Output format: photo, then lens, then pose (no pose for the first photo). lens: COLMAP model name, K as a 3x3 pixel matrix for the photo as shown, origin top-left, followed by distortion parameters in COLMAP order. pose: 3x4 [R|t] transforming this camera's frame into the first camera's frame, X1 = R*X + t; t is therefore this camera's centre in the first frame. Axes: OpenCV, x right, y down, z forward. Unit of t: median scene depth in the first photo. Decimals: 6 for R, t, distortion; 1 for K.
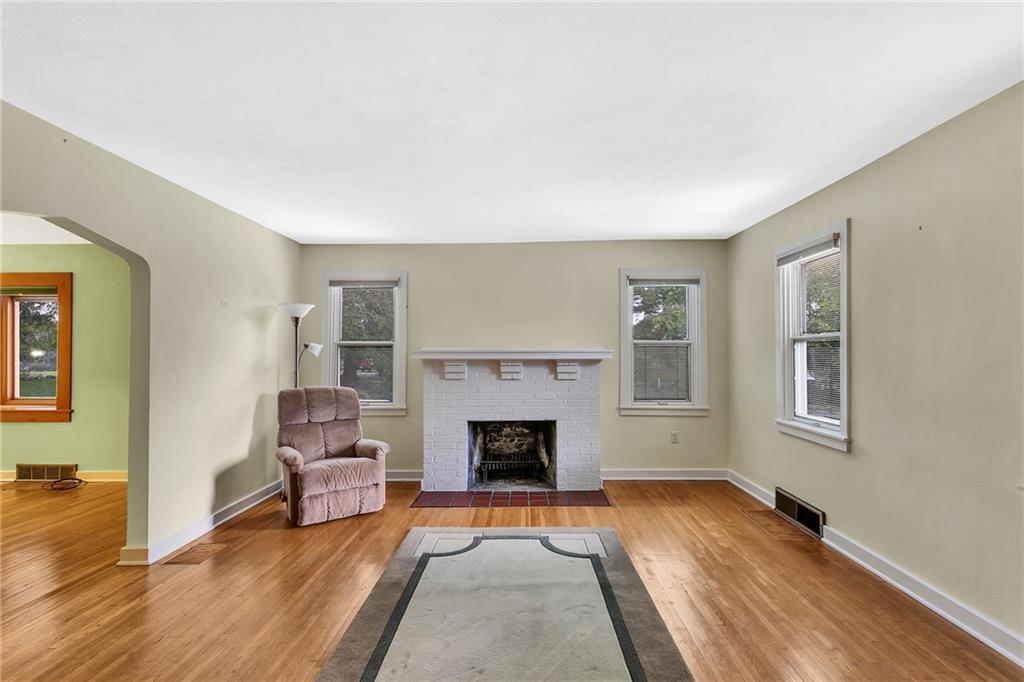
lens RADIAL K [[496.3, 0, 499.3], [0, 496.3, 349.3], [0, 0, 1]] dist [0.000120, 0.000298]
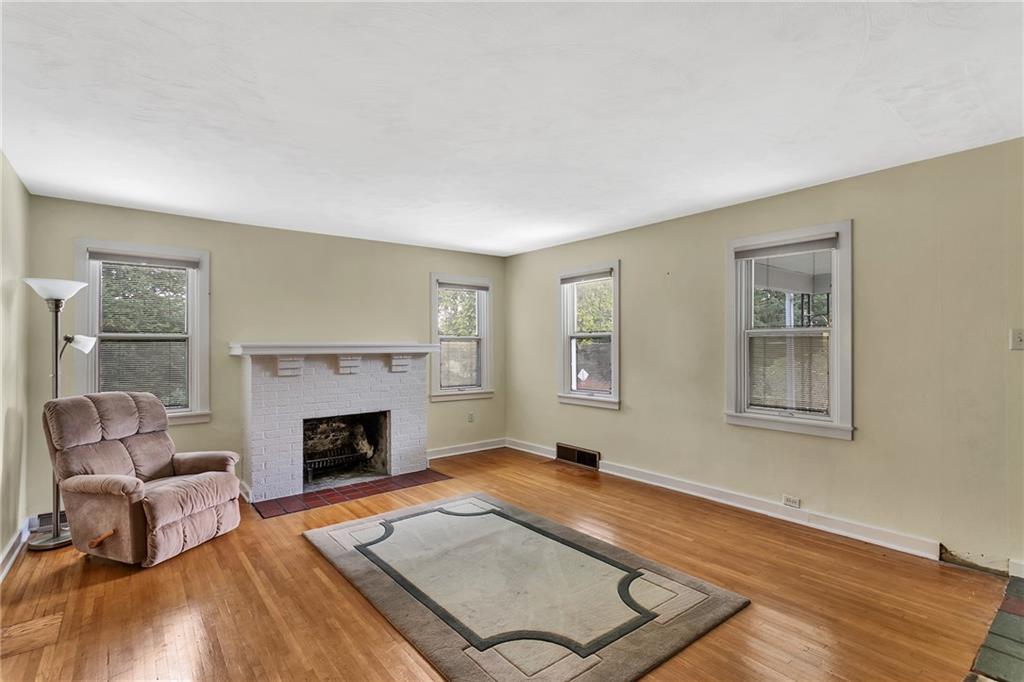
lens RADIAL K [[498.5, 0, 512.9], [0, 498.5, 352.5], [0, 0, 1]] dist [-0.002097, 0.000231]
pose [[0.759294, -0.011340, 0.650649, -0.397359], [0.000278, 0.999854, 0.017101, 0.000618], [-0.650748, -0.012804, 0.759186, 0.020098]]
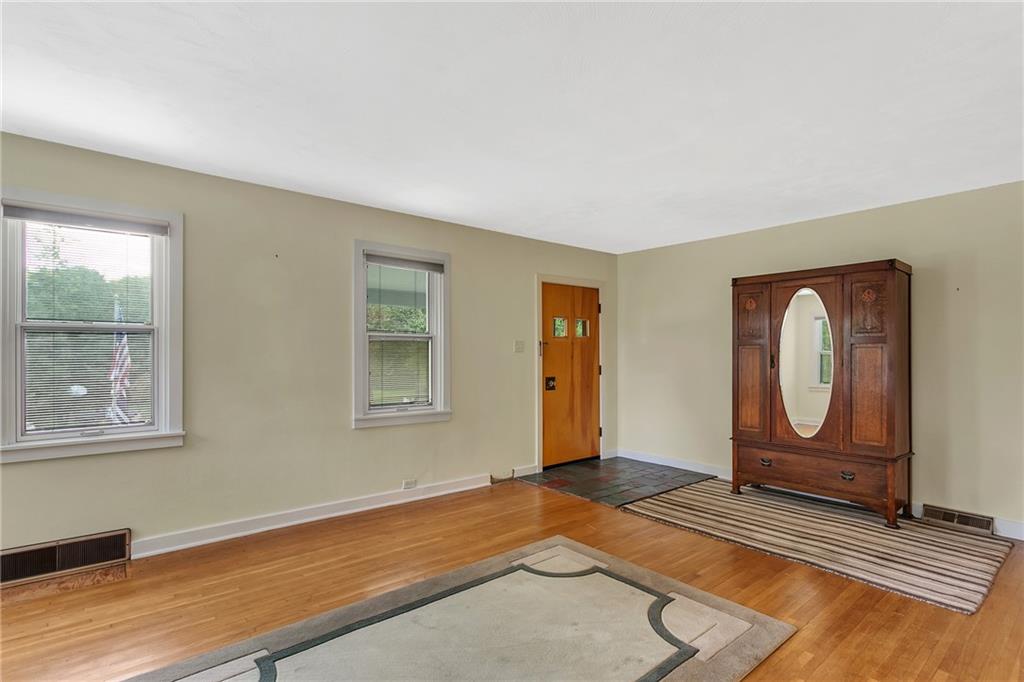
lens RADIAL K [[498.5, 0, 512.9], [0, 498.5, 352.5], [0, 0, 1]] dist [-0.002097, 0.000231]
pose [[-0.676456, -0.002672, 0.736478, -0.347773], [-0.006710, 0.999974, -0.002535, 0.011186], [-0.736452, -0.006656, -0.676457, 0.832878]]
